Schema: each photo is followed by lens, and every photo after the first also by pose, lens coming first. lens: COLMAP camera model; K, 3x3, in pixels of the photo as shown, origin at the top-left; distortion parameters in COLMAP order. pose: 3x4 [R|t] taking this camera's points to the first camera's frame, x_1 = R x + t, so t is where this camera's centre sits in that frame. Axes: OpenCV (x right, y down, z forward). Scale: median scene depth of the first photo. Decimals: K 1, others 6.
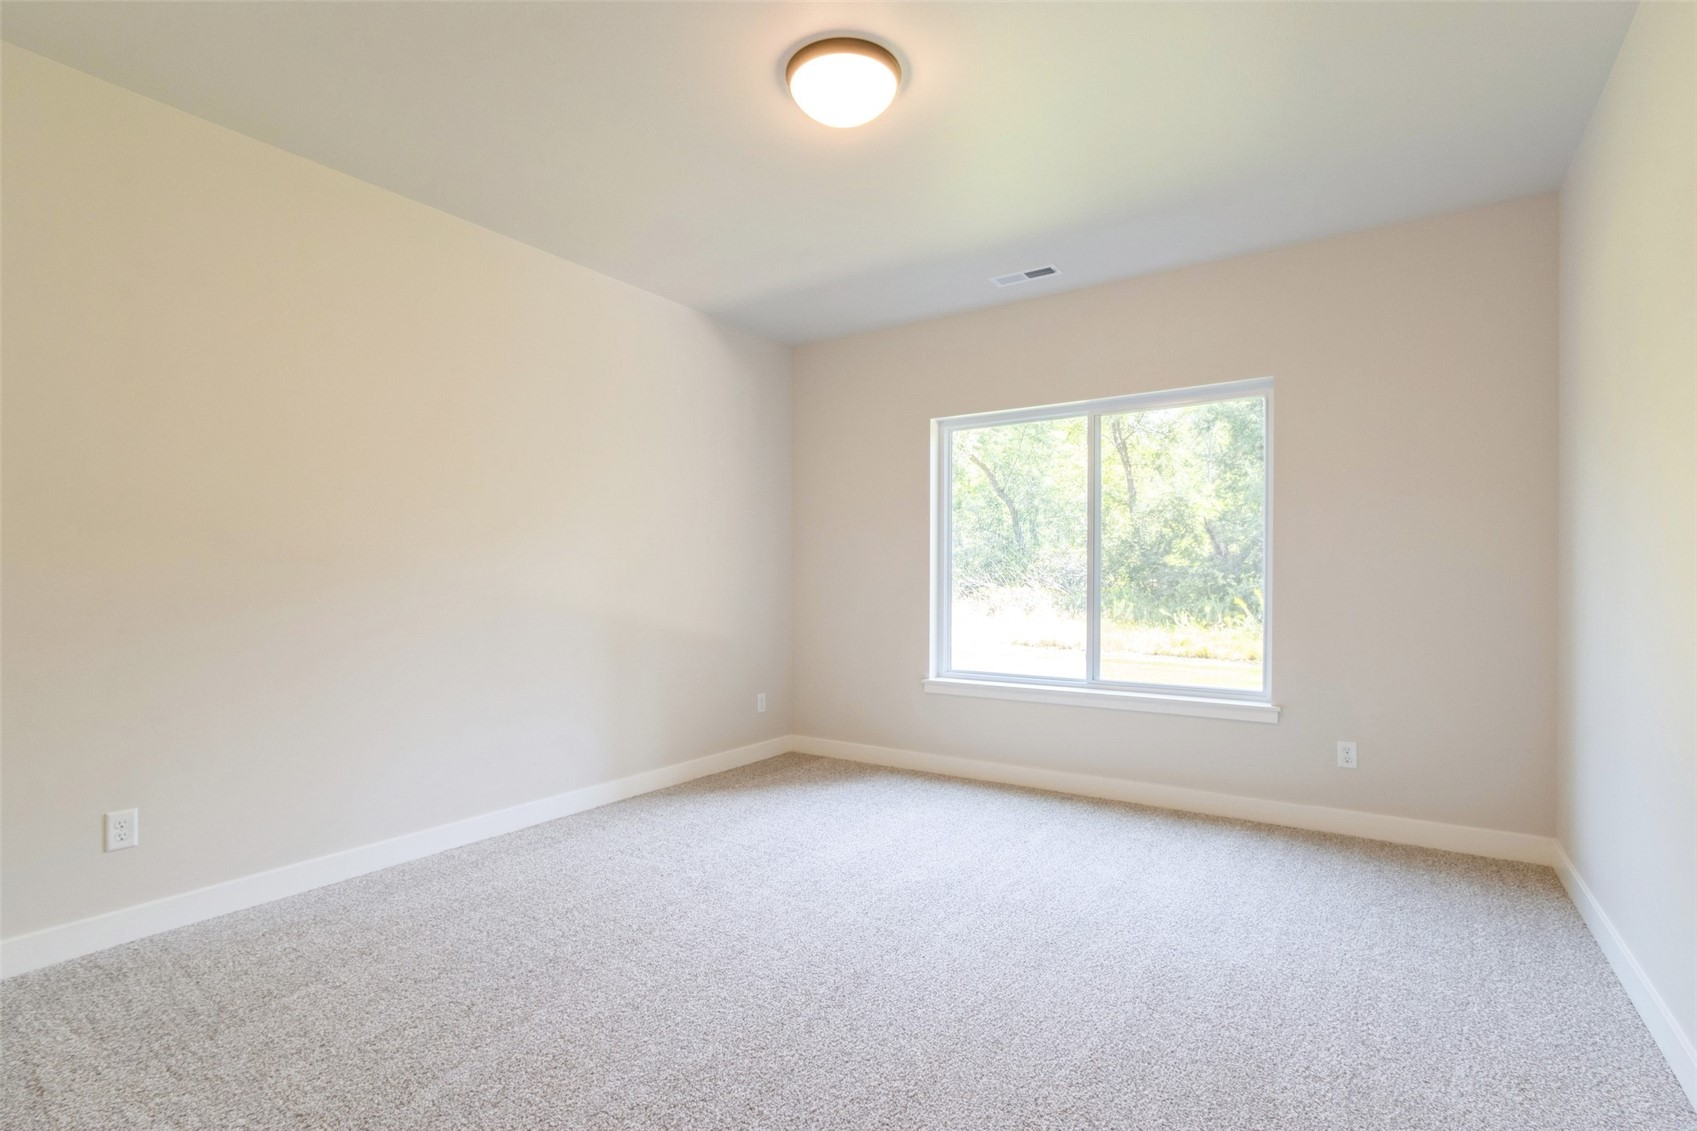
lens RADIAL K [[826.1, 0, 844.3], [0, 826.1, 558.2], [0, 0, 1]] dist [0.000601, 0.000216]
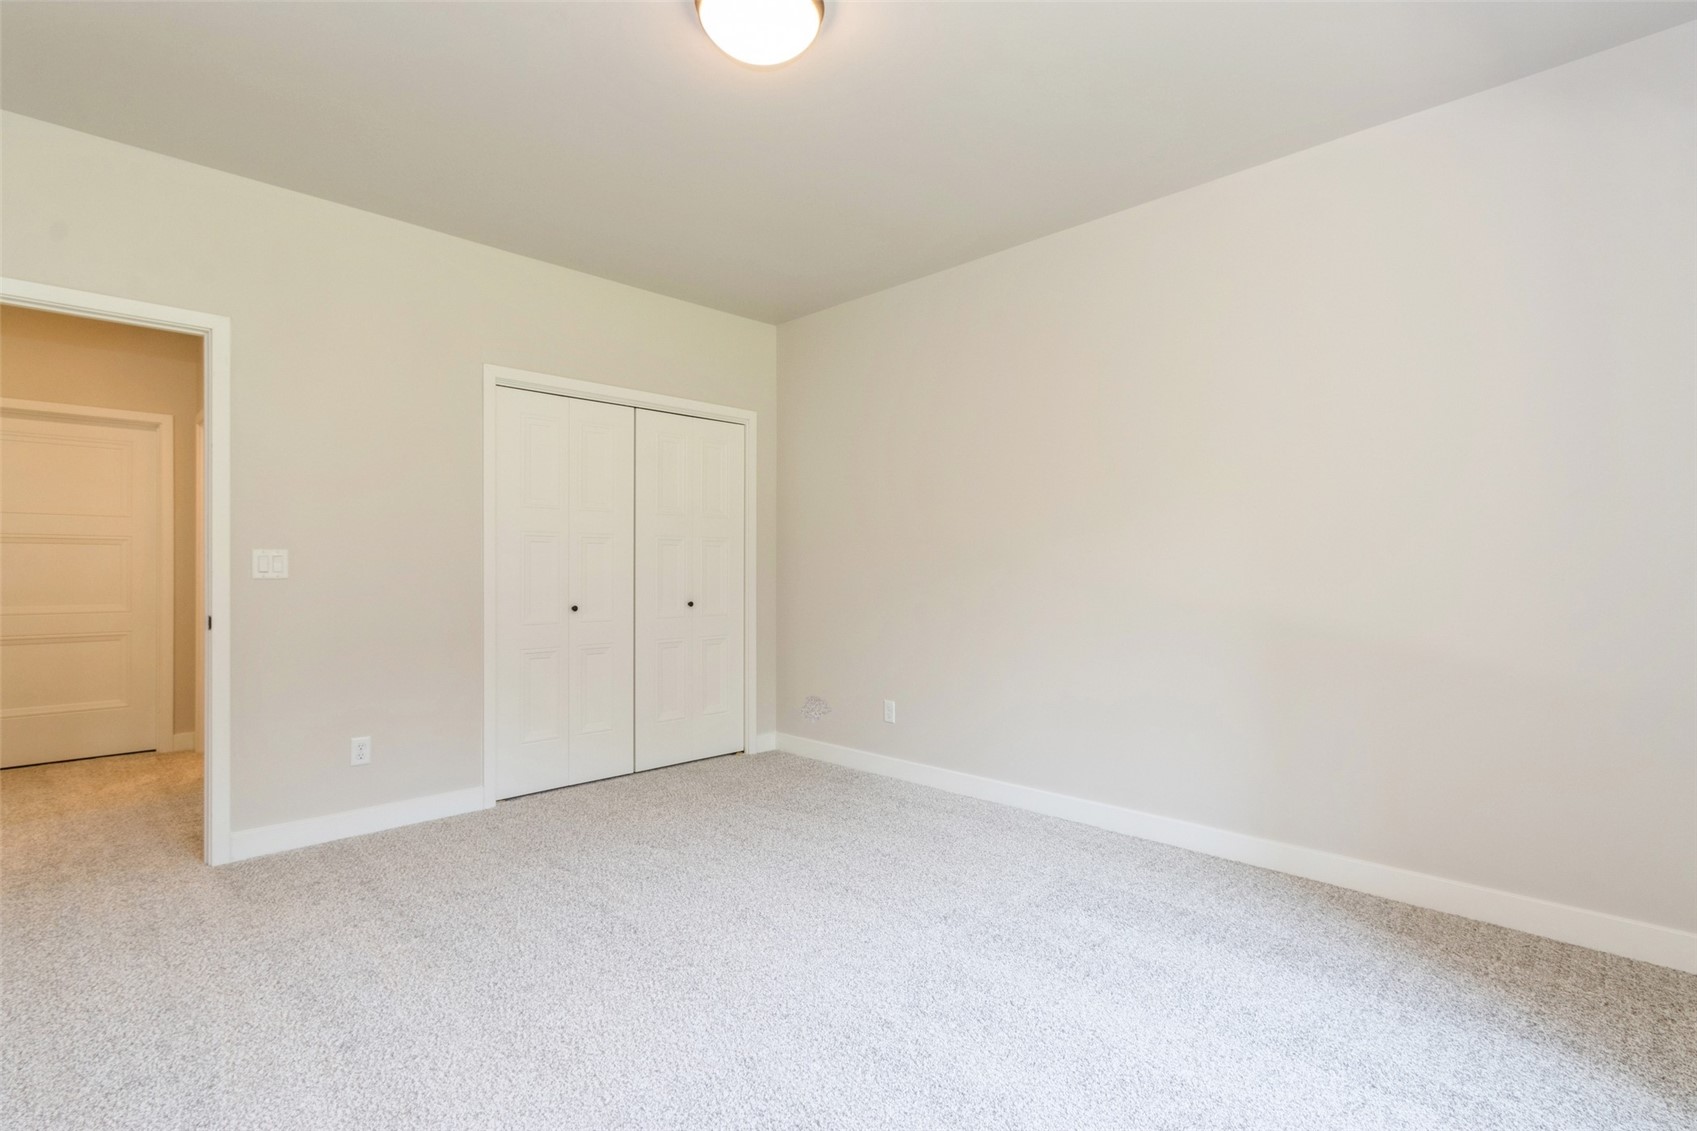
lens RADIAL K [[826.1, 0, 844.3], [0, 826.1, 558.2], [0, 0, 1]] dist [0.000601, 0.000216]
pose [[-0.160440, -0.002480, -0.987043, 0.573155], [0.010940, 0.999931, -0.004291, 0.013209], [0.986985, -0.011487, -0.160401, 0.813309]]
